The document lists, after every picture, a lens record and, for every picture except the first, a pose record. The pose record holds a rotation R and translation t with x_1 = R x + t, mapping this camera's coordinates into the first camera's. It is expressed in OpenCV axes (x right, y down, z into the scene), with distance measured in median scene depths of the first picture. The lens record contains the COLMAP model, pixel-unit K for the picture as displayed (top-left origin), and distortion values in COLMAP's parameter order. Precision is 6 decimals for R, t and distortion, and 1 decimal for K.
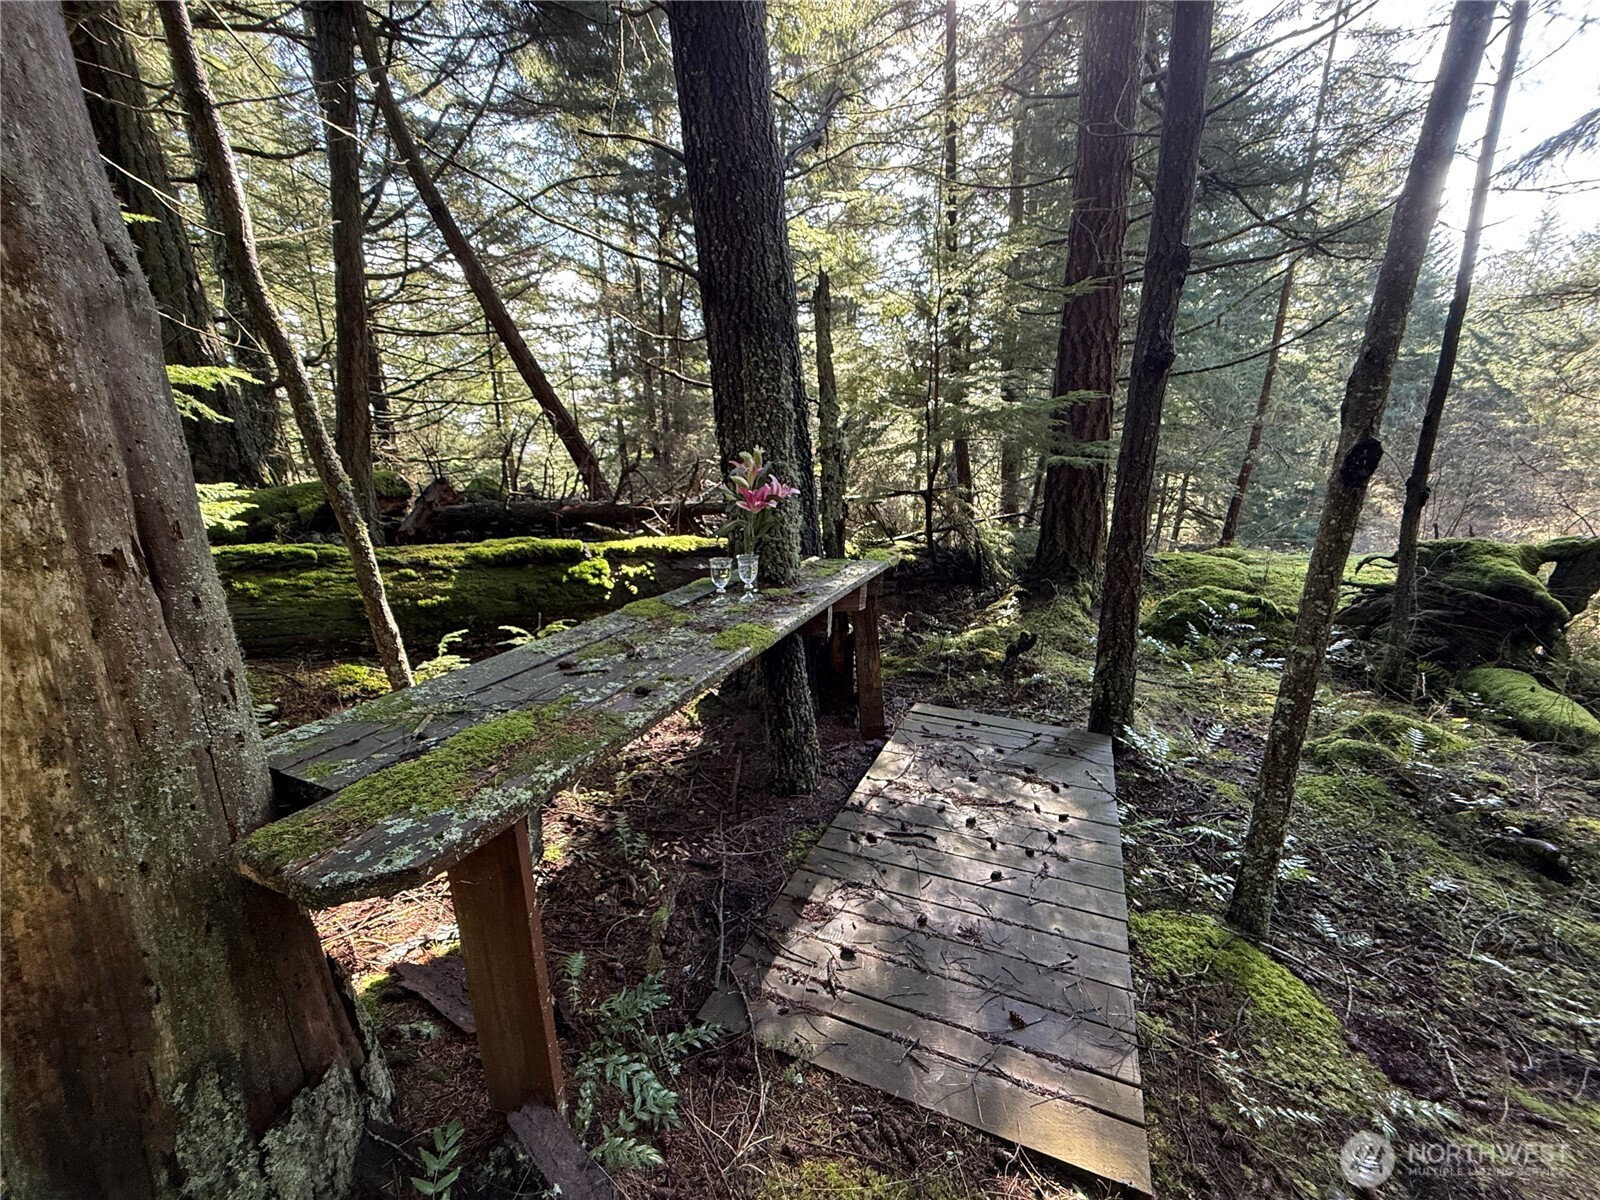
lens RADIAL K [[634.4, 0, 792.5], [0, 634.4, 597.0], [0, 0, 1]] dist [-0.002072, 0.000758]
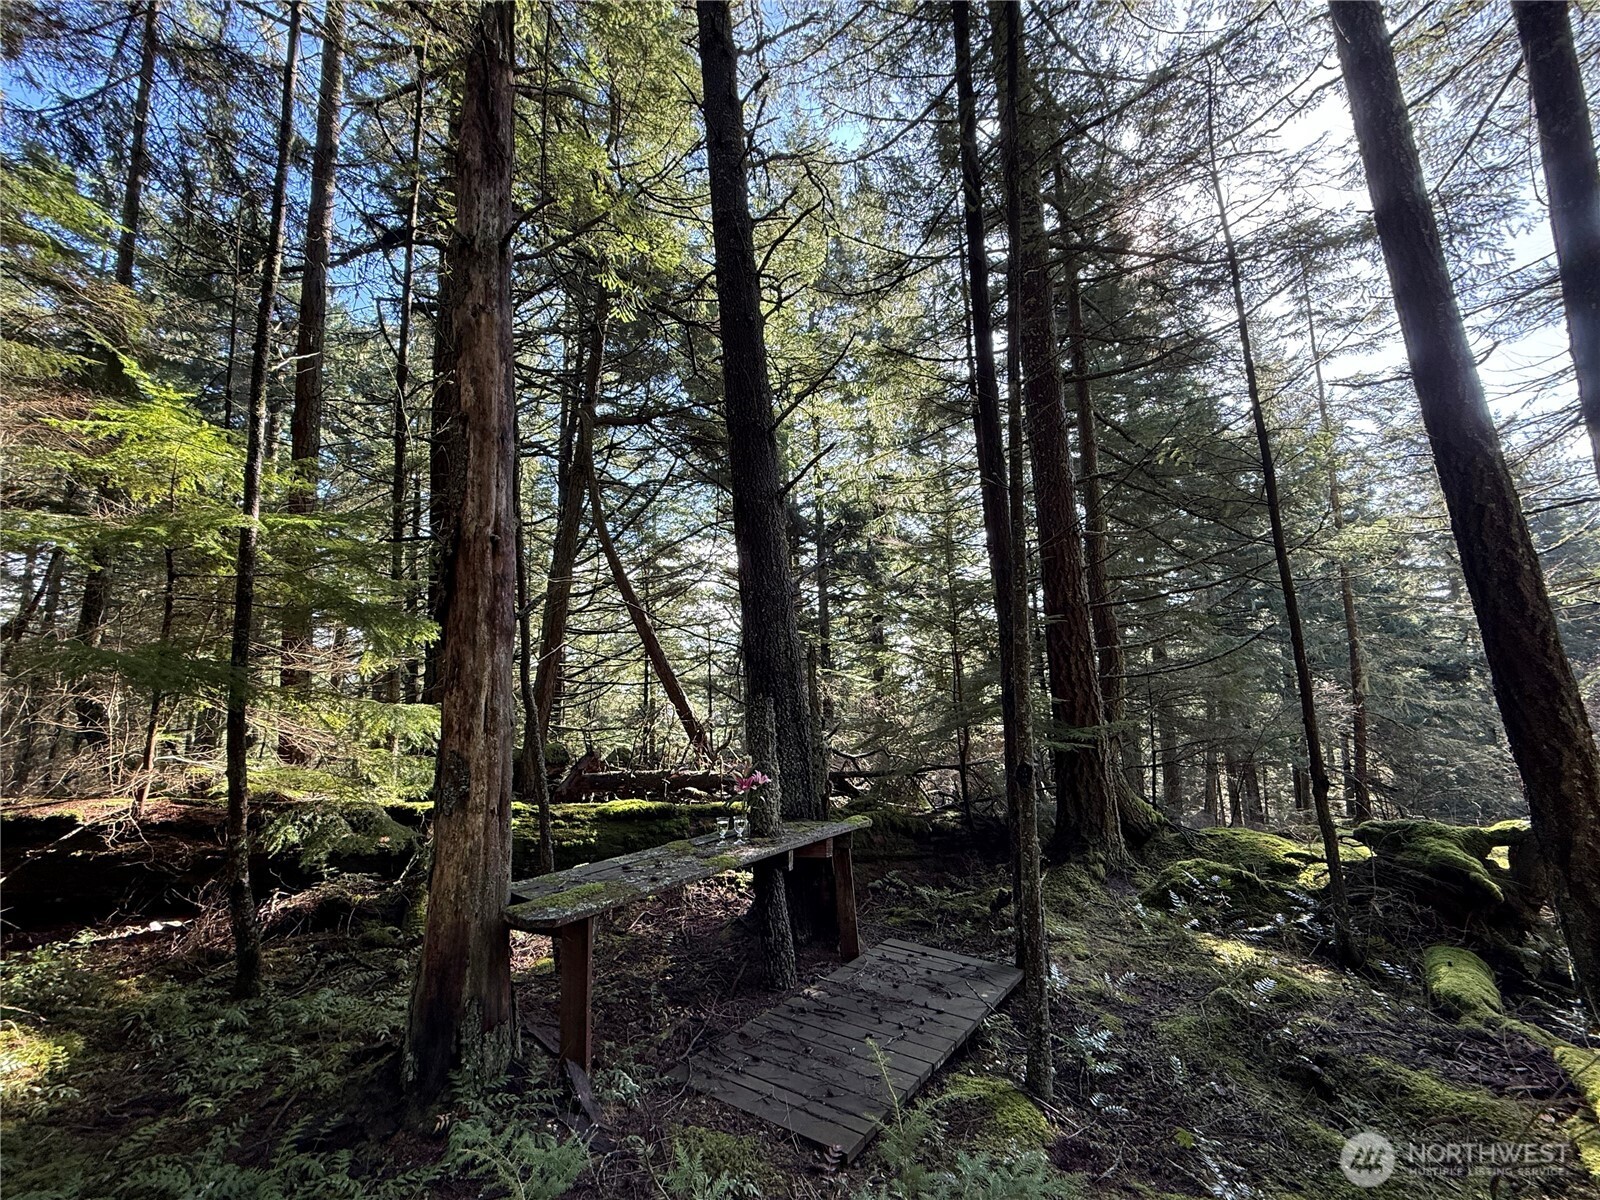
lens RADIAL K [[634.4, 0, 792.5], [0, 634.4, 597.0], [0, 0, 1]] dist [-0.002072, 0.000758]
pose [[0.979754, -0.038263, -0.196517, 0.250866], [-0.041558, 0.921321, -0.386576, 0.026723], [0.195846, 0.386916, 0.901077, -0.453076]]
